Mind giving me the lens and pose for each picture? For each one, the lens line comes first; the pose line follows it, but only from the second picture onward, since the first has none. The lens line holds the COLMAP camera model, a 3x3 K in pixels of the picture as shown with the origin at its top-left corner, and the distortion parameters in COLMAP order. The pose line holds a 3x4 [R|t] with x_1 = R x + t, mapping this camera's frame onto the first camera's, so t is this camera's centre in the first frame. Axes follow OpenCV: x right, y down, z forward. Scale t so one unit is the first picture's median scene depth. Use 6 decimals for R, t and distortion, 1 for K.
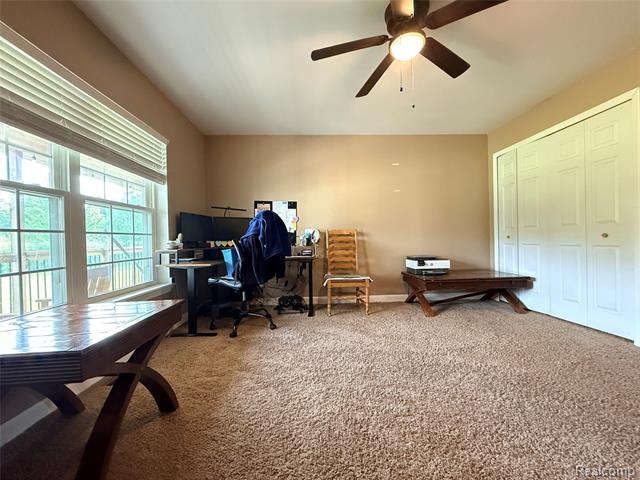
lens RADIAL K [[256.5, 0, 319.9], [0, 256.5, 240.3], [0, 0, 1]] dist [-0.001481, 0.000041]
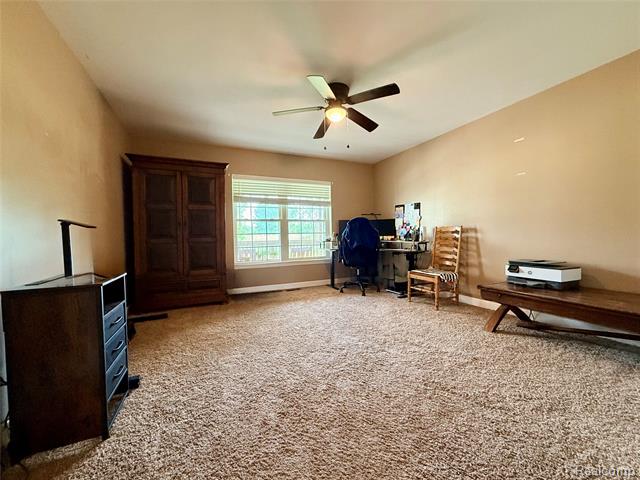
lens RADIAL K [[256.5, 0, 316.4], [0, 256.5, 242.1], [0, 0, 1]] dist [-0.001481, 0.000041]
pose [[0.362186, 0.037982, -0.931332, 0.852853], [0.005658, 0.999061, 0.042944, -0.026804], [0.932089, -0.020823, 0.361631, 0.156347]]
